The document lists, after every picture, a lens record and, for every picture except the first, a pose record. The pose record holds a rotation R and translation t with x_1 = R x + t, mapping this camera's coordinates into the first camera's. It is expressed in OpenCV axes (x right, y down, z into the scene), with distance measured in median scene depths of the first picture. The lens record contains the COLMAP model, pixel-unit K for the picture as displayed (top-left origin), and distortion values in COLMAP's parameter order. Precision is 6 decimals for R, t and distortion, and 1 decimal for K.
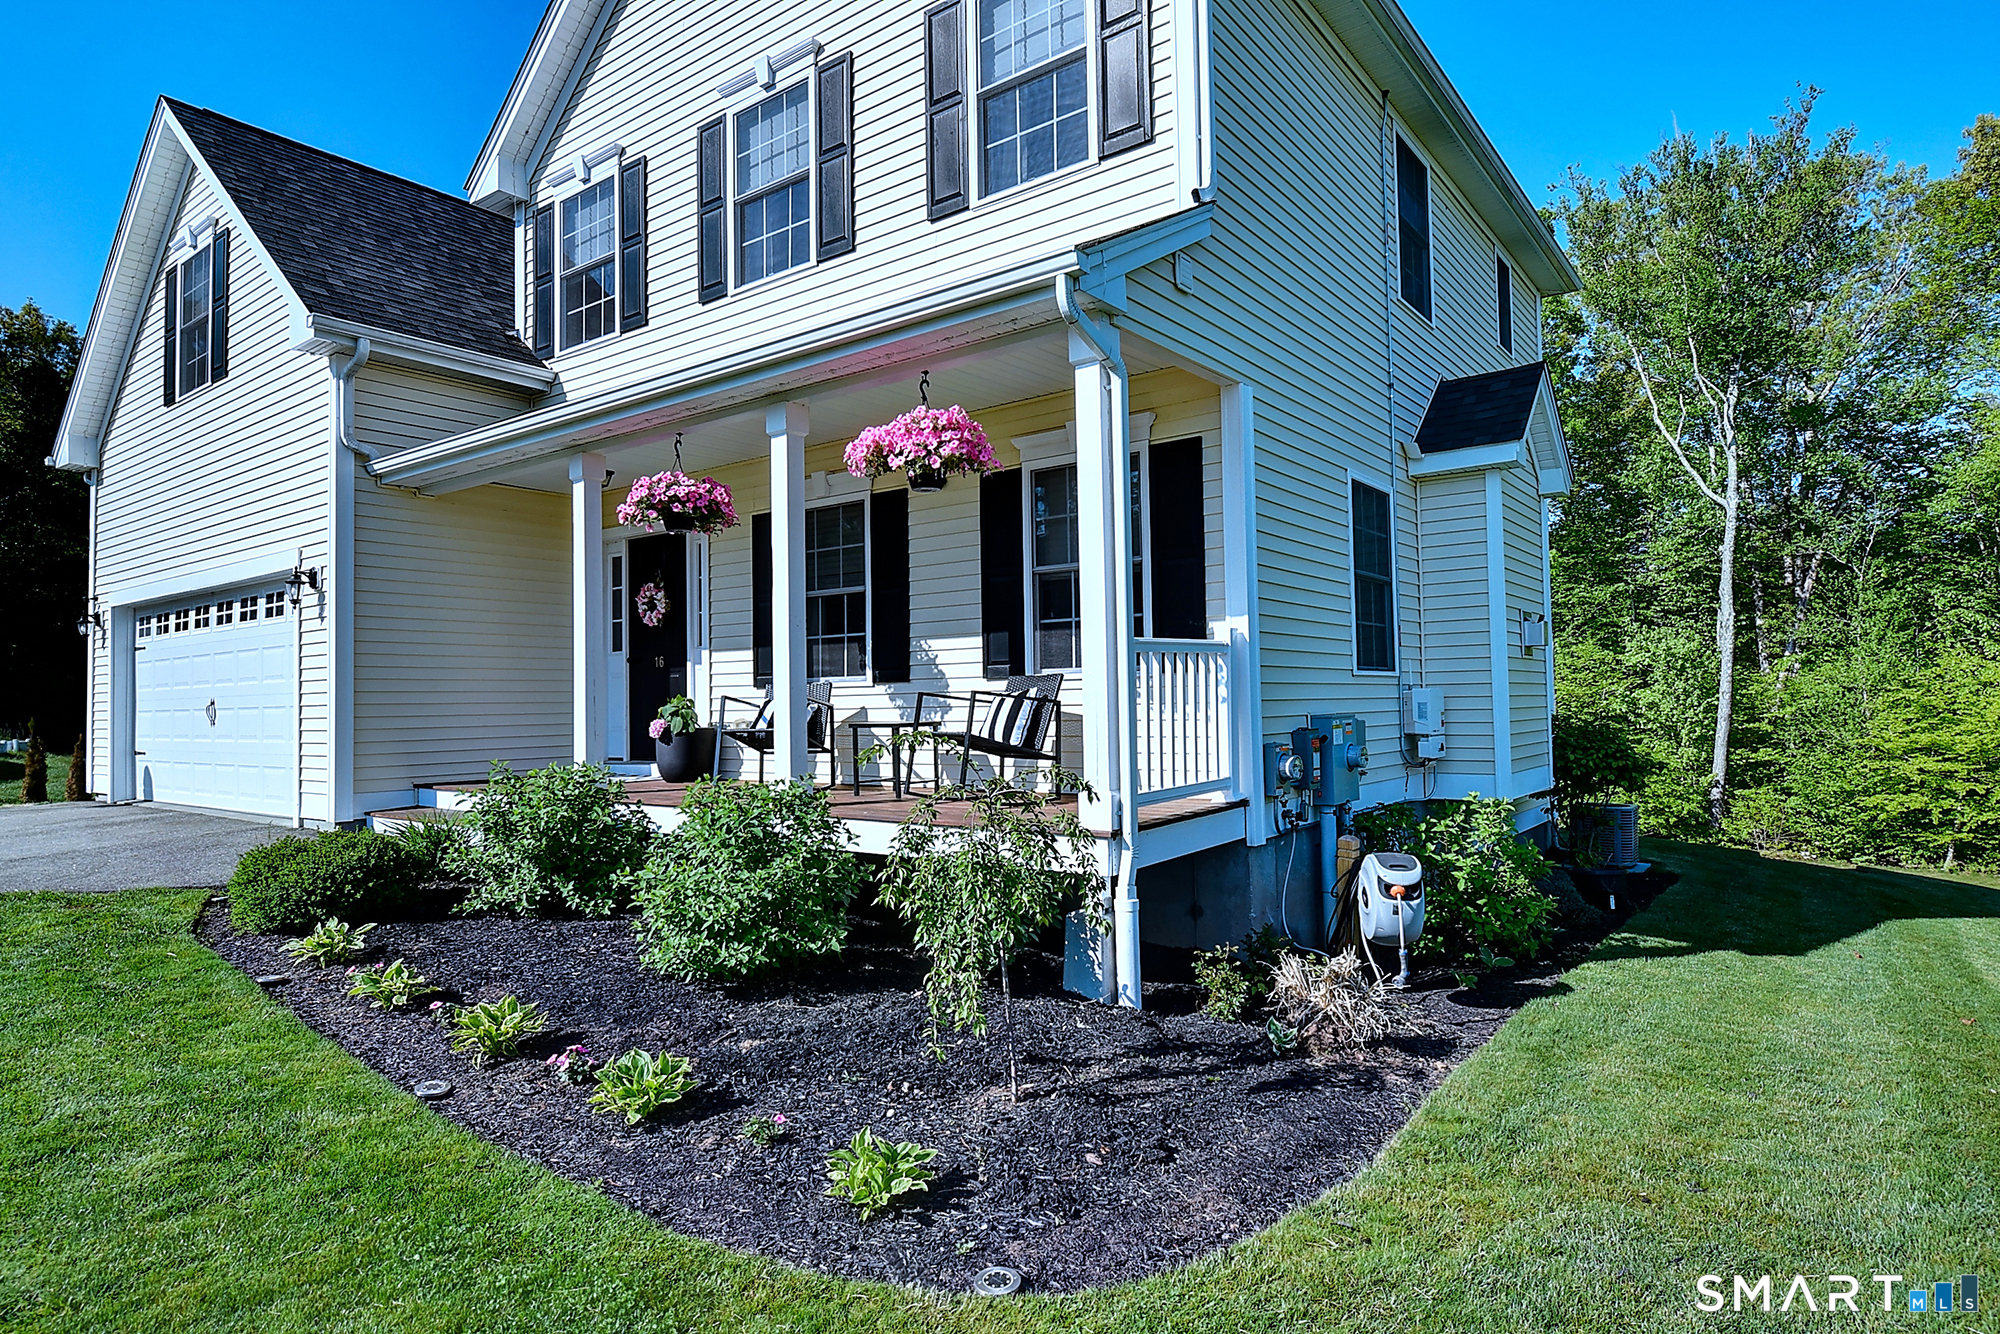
lens RADIAL K [[1148.2, 0, 1000.0], [0, 1148.2, 667.0], [0, 0, 1]] dist [-0.024785, -0.001698]
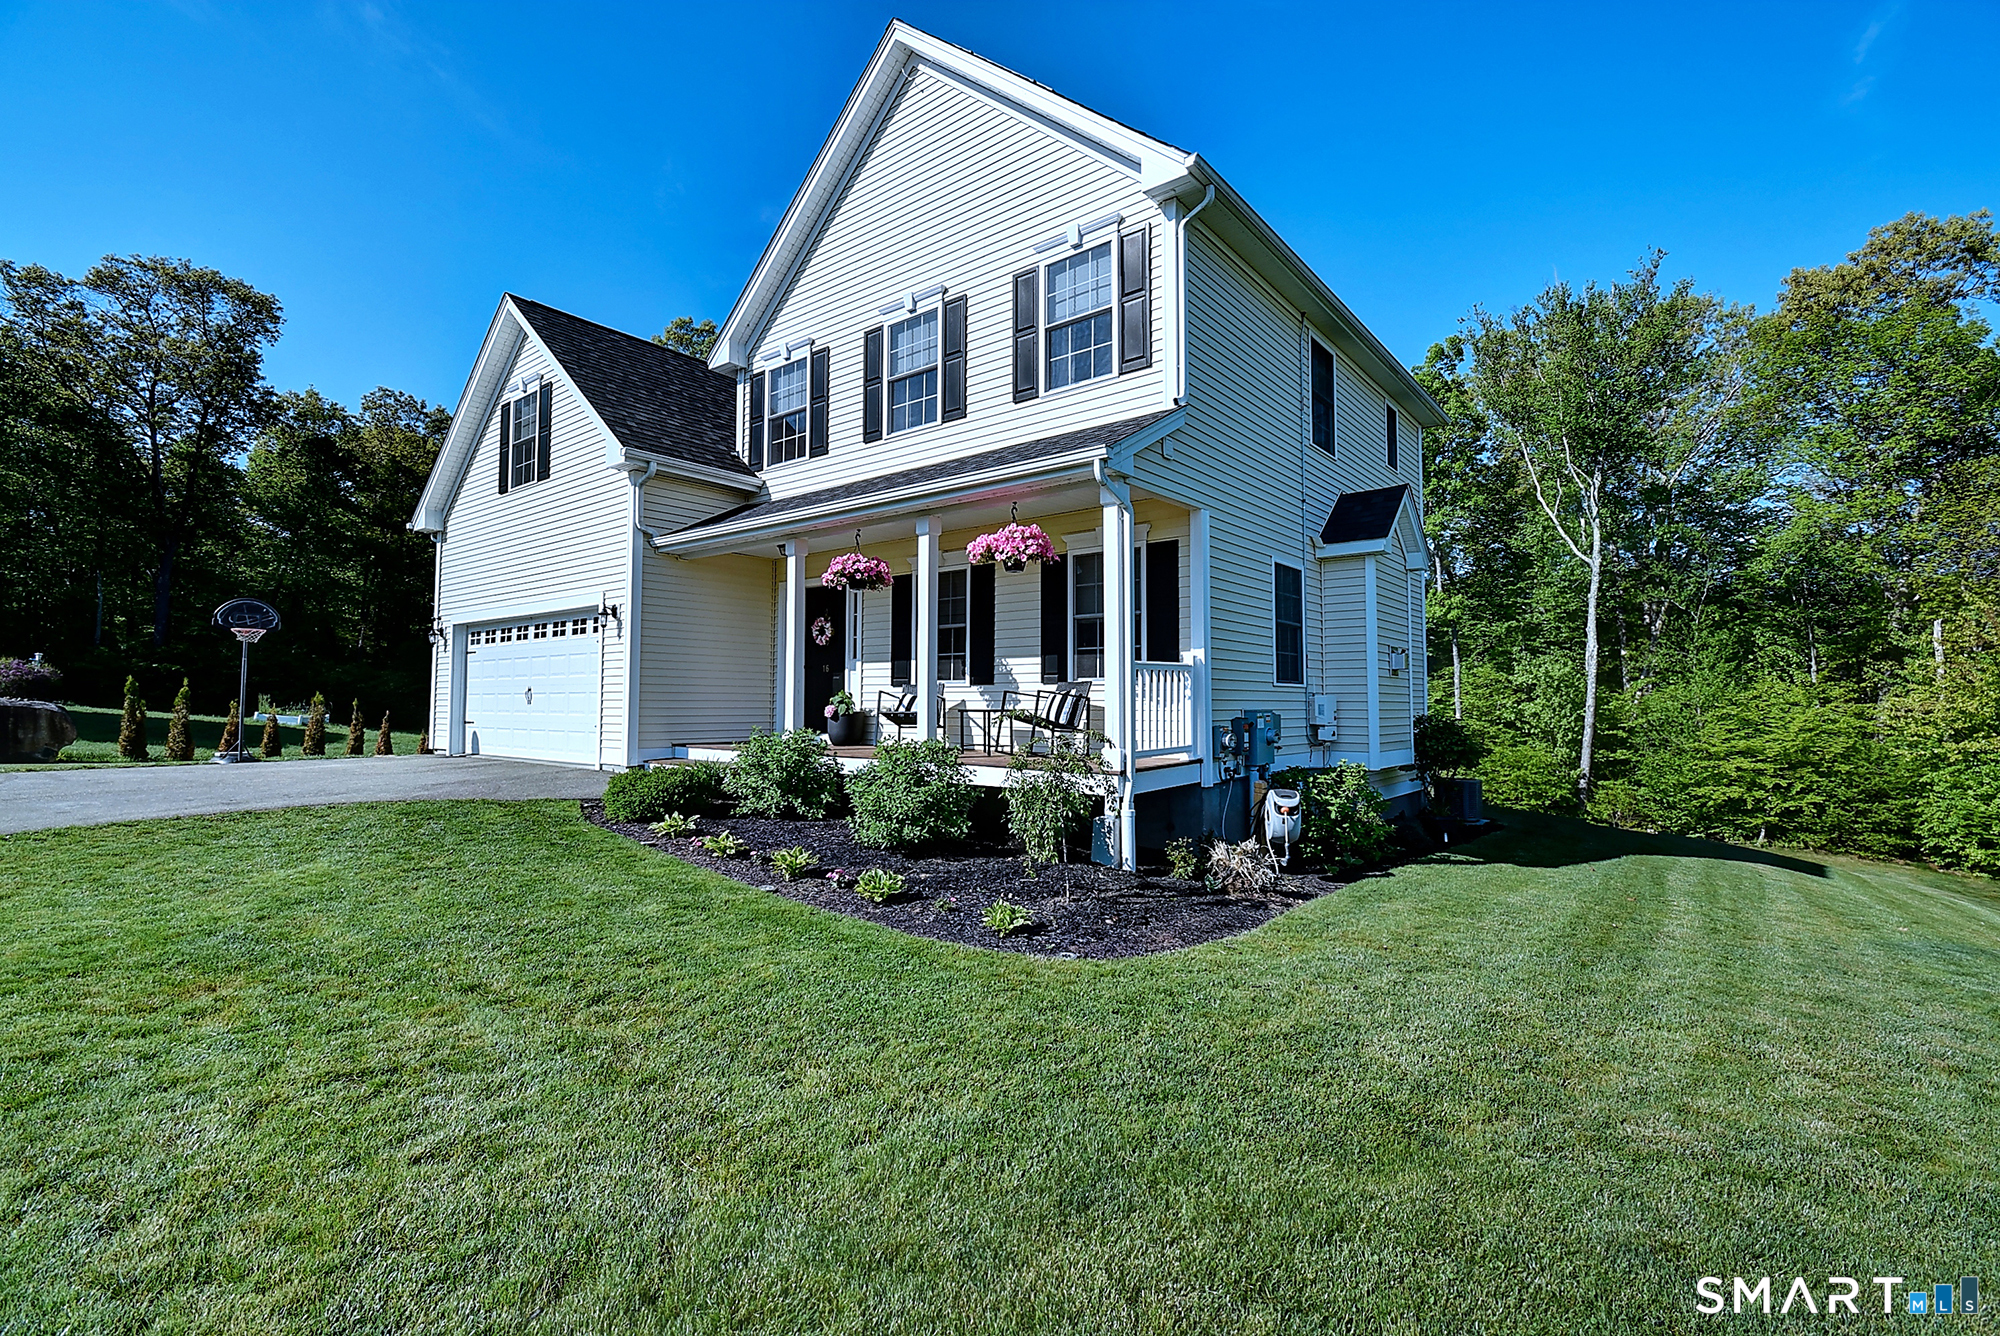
lens RADIAL K [[903.7, 0, 1001.2], [0, 903.7, 651.0], [0, 0, 1]] dist [0.001318, -0.025606]
pose [[0.999258, 0.018778, -0.033631, -0.025254], [-0.019683, 0.999447, -0.026805, -0.000146], [0.033109, 0.027447, 0.999075, -0.239281]]
